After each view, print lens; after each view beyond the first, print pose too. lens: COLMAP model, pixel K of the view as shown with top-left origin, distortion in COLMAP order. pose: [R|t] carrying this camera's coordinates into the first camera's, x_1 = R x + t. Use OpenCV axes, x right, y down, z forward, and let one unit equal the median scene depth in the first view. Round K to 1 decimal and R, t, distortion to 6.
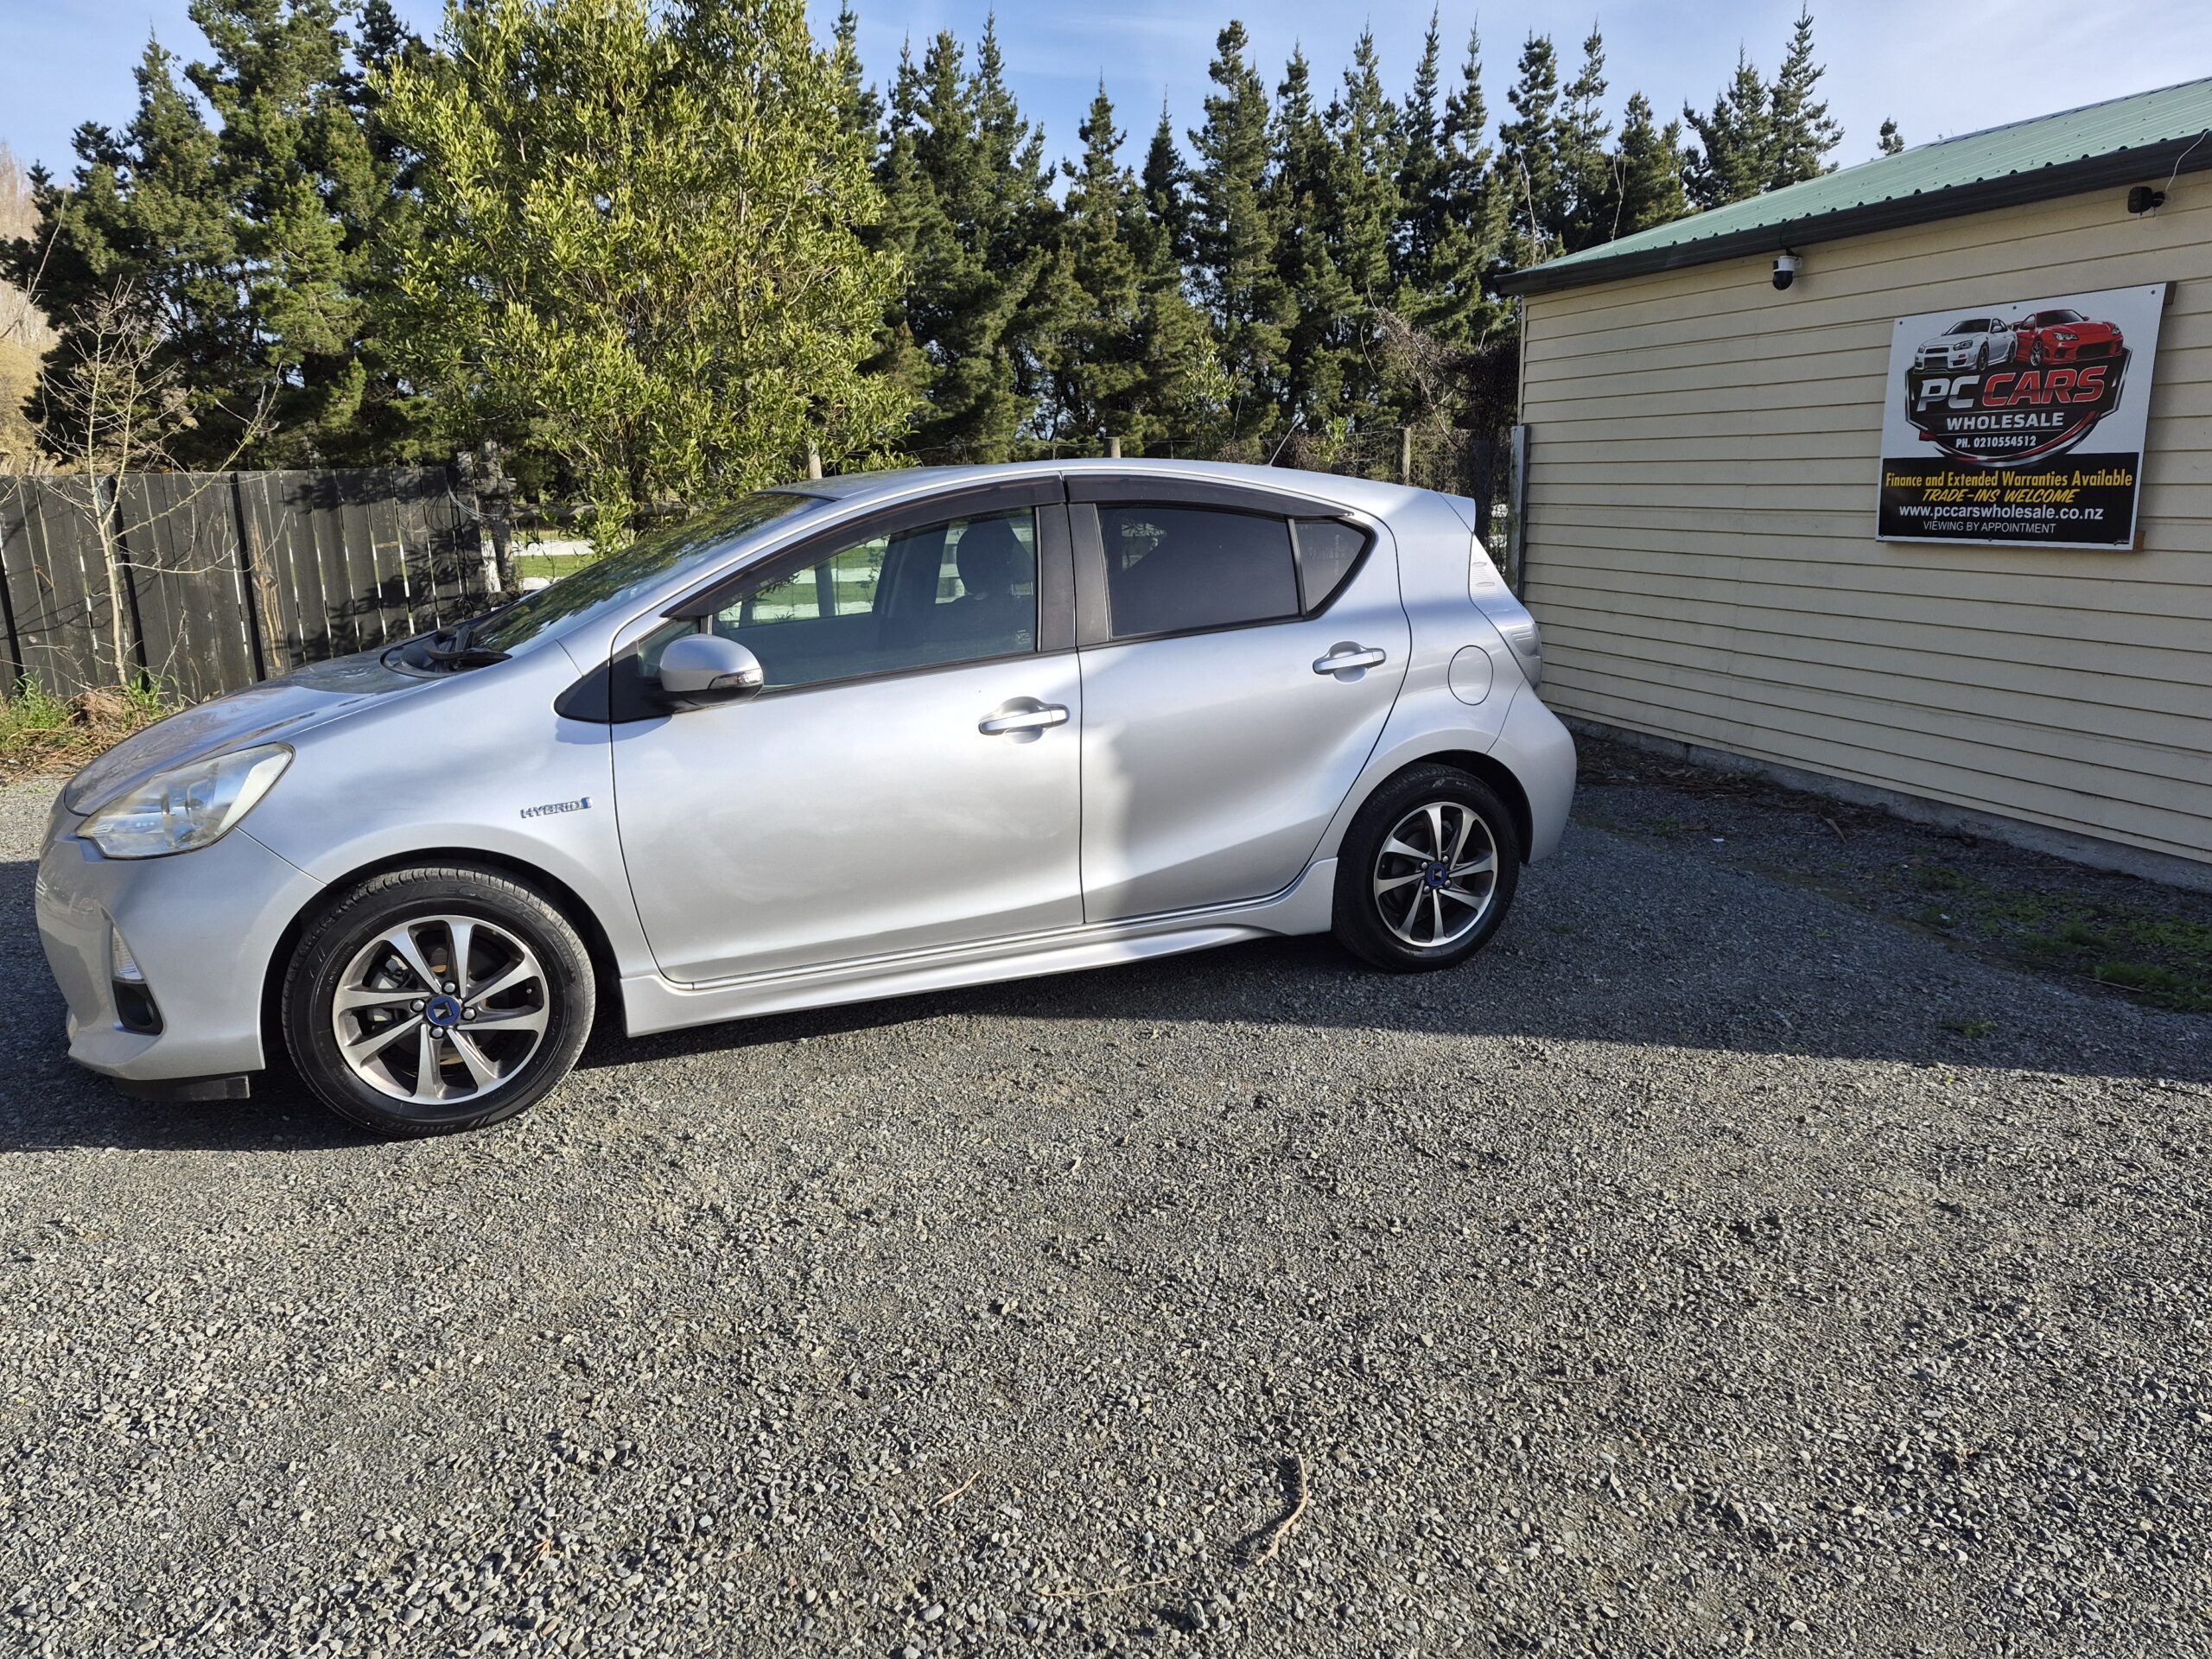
lens RADIAL K [[1535.4, 0, 1095.1], [0, 1535.4, 834.9], [0, 0, 1]] dist [0.060347, -0.059125]
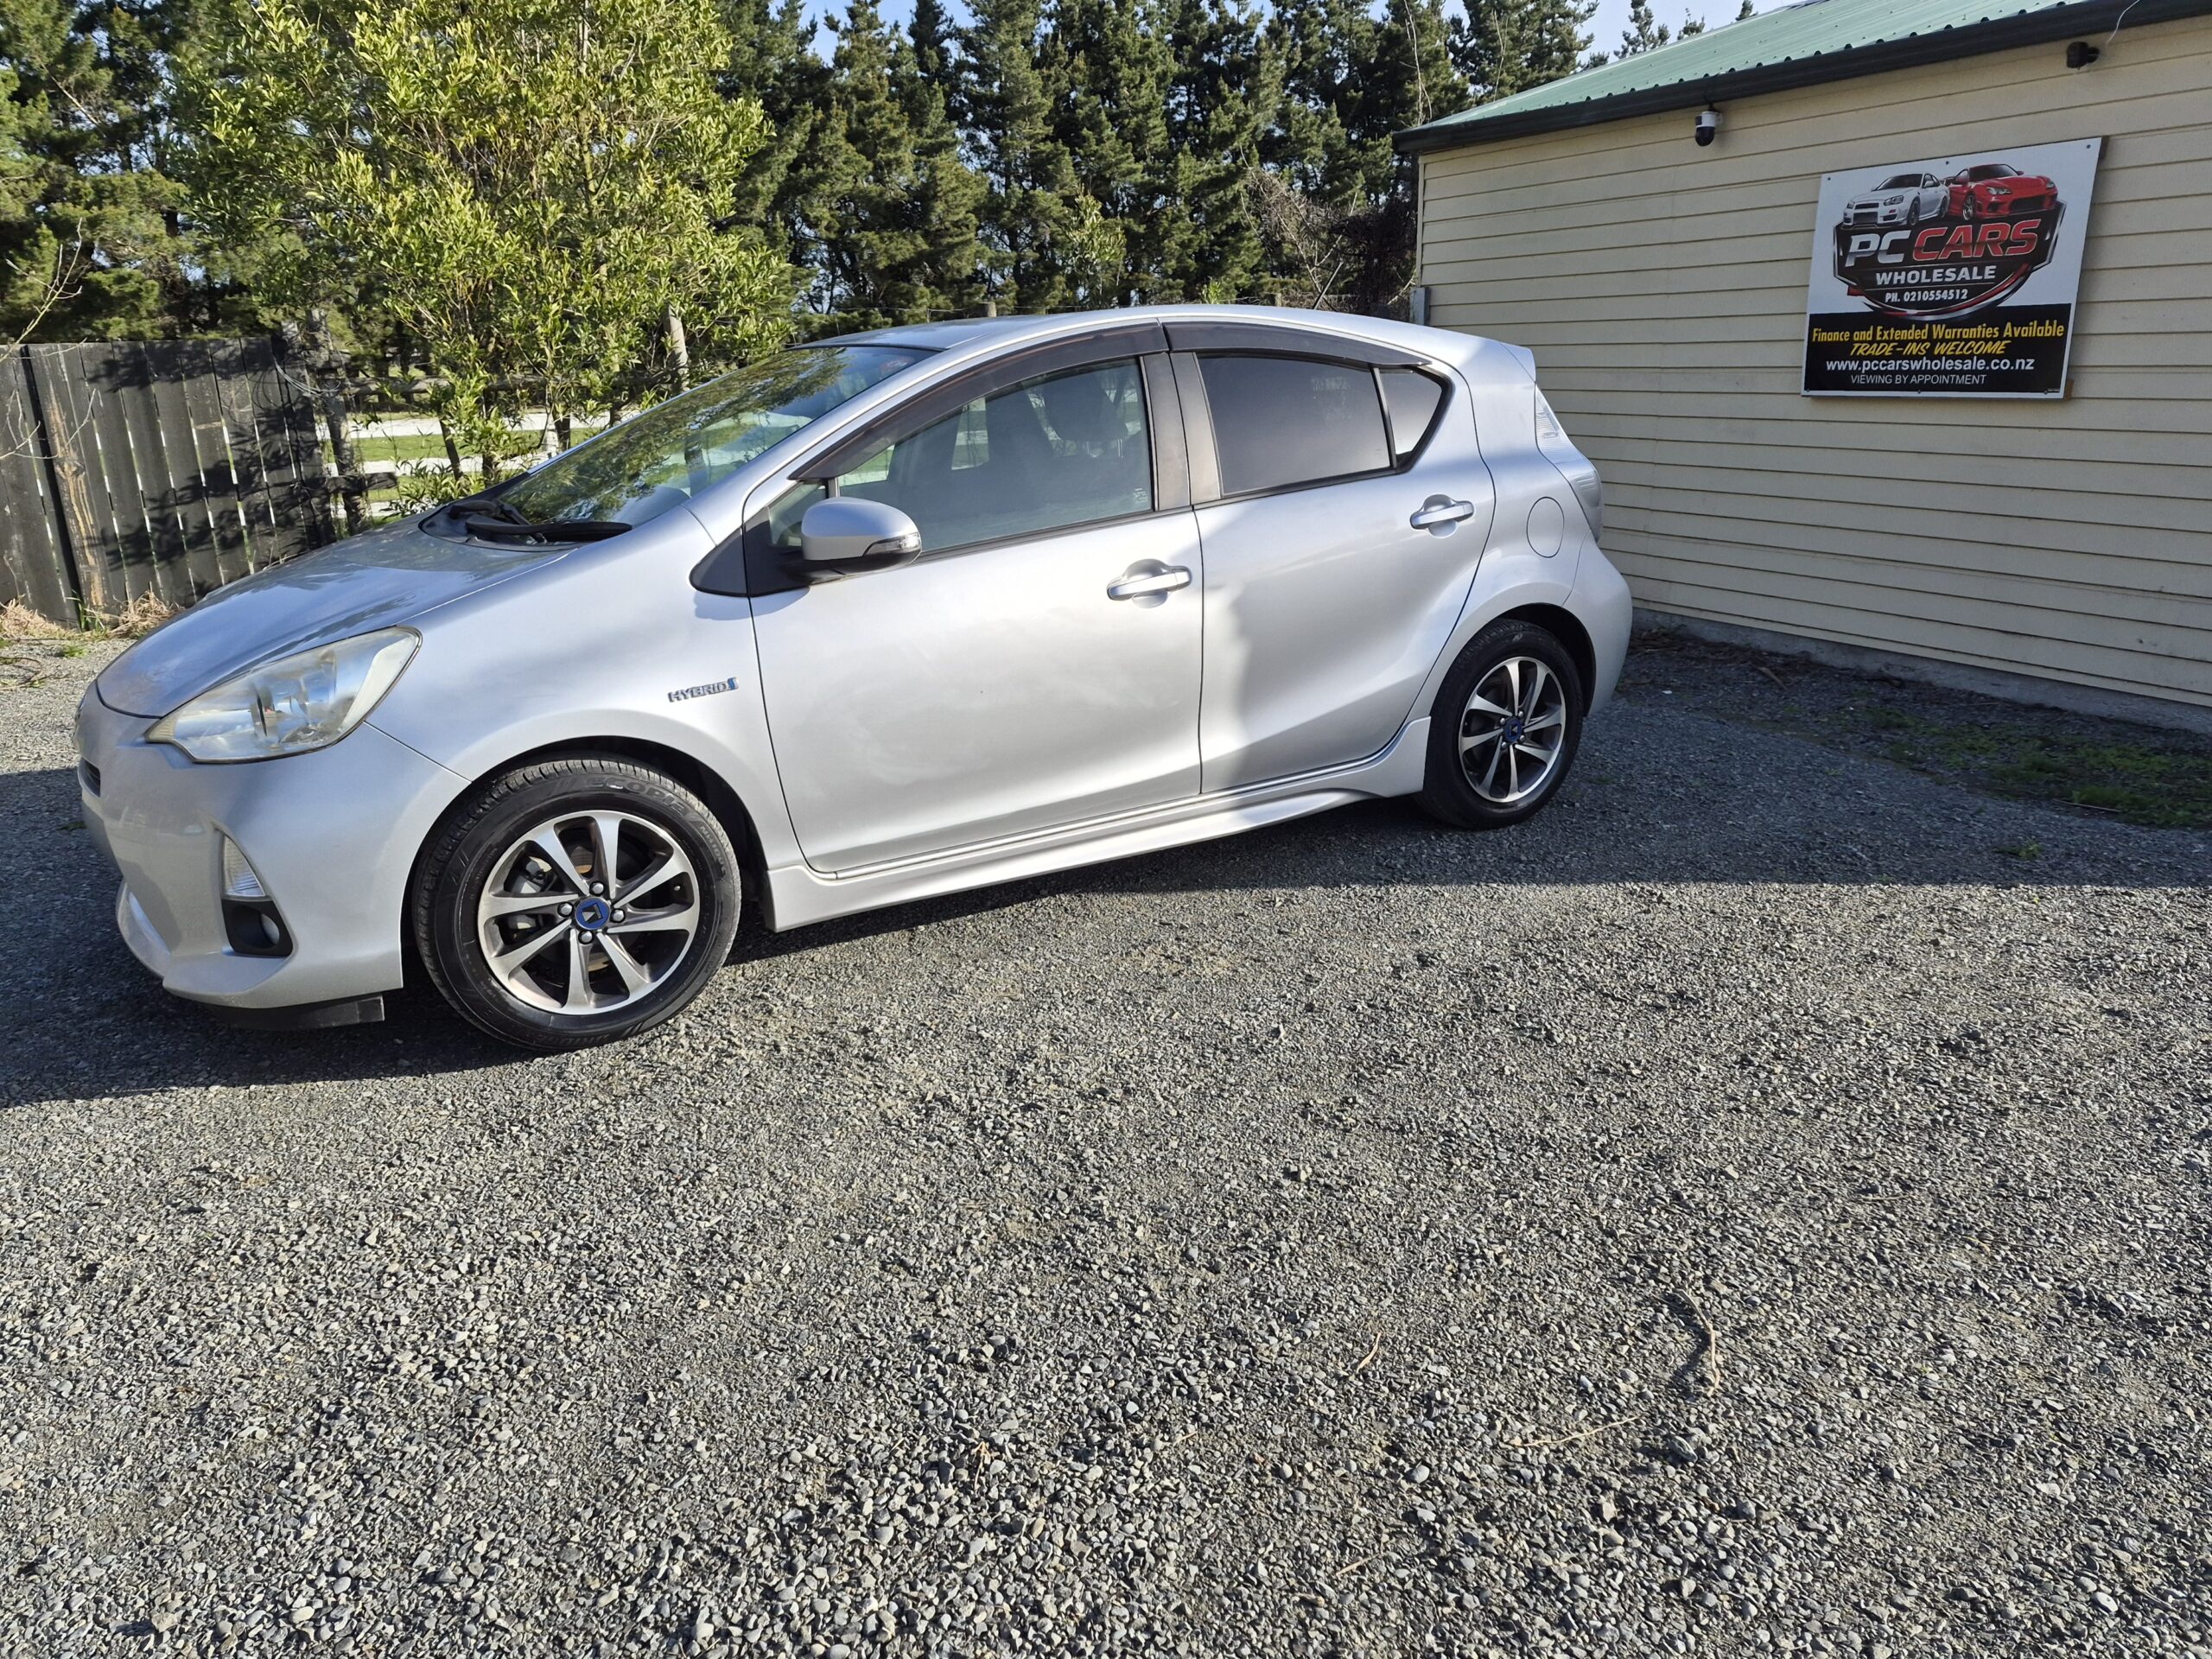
lens RADIAL K [[1545.3, 0, 1091.9], [0, 1545.3, 822.1], [0, 0, 1]] dist [0.051769, -0.047695]
pose [[0.989460, -0.049804, 0.135976, -0.136570], [0.040970, 0.996911, 0.067008, 0.004944], [-0.138893, -0.060731, 0.988443, 0.025613]]
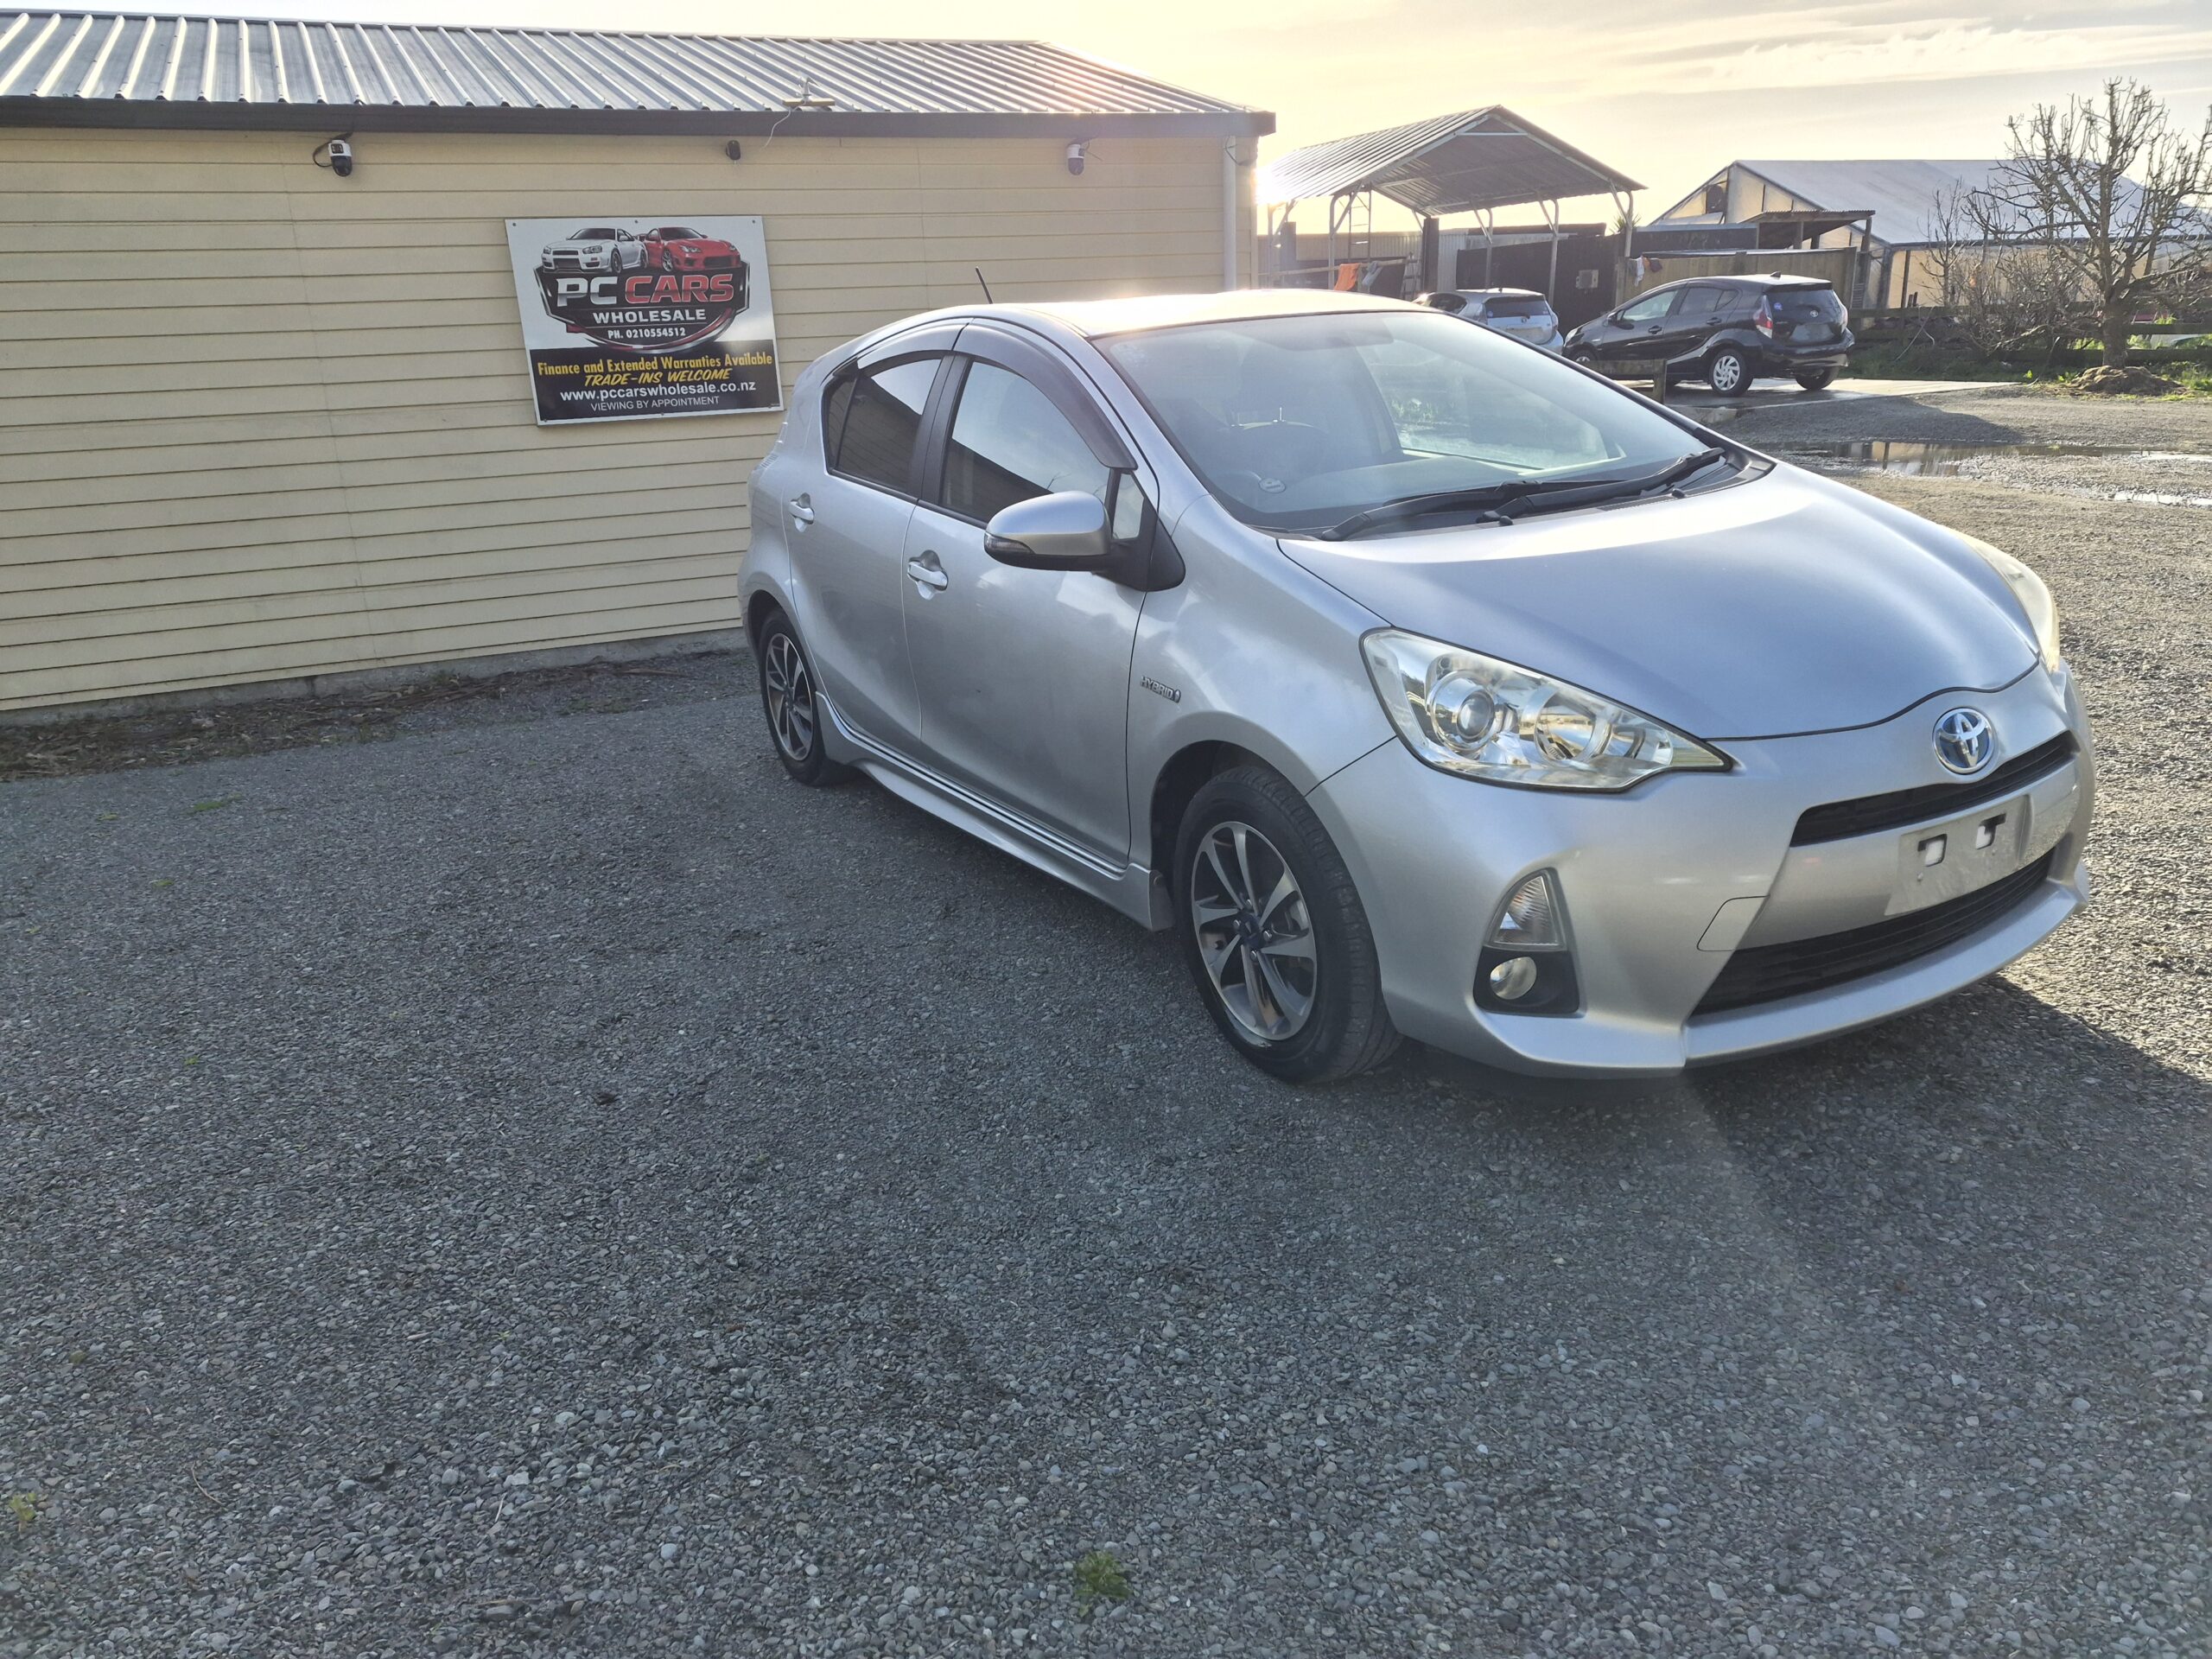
lens RADIAL K [[1545.7, 0, 1106.0], [0, 1545.7, 829.5], [0, 0, 1]] dist [0.063445, -0.062029]
pose [[-0.111109, -0.282083, 0.952934, -0.781854], [0.275769, 0.912465, 0.302258, -0.173451], [-0.954781, 0.296373, -0.023593, 0.830206]]
